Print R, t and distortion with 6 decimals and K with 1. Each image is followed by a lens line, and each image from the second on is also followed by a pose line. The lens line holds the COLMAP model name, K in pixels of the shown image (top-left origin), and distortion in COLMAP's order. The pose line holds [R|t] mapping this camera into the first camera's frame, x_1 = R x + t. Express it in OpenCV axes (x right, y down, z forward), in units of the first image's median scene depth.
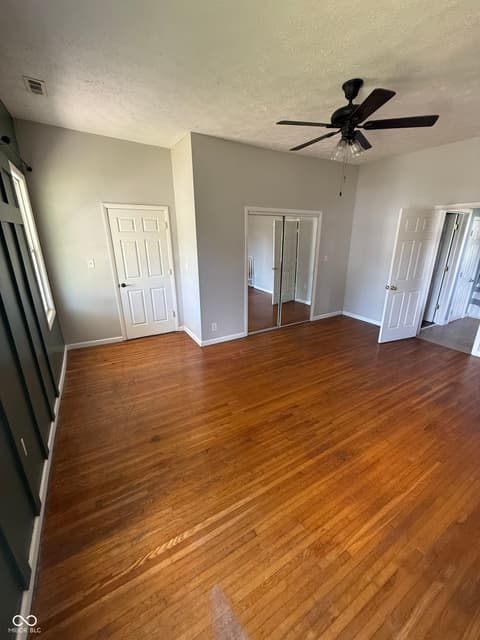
lens RADIAL K [[253.9, 0, 237.7], [0, 253.9, 317.9], [0, 0, 1]] dist [-0.002173, 0.000775]
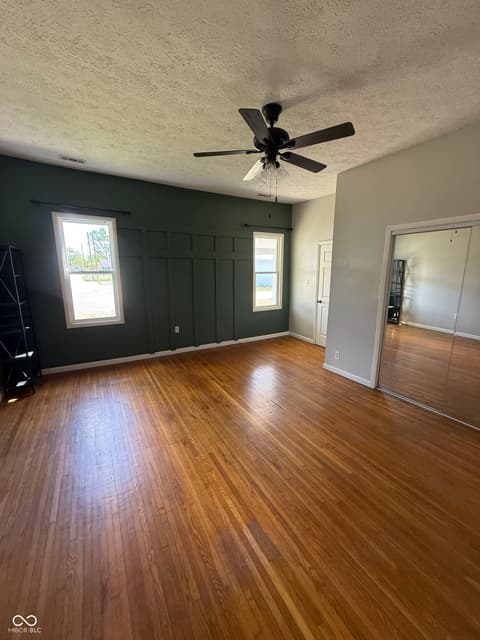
lens RADIAL K [[253.8, 0, 240.8], [0, 253.8, 318.2], [0, 0, 1]] dist [0.000820, 0.000117]
pose [[0.000588, 0.191595, -0.981474, 1.048875], [-0.302308, 0.935585, 0.182456, -0.205374], [0.953210, 0.296600, 0.058471, 0.712076]]
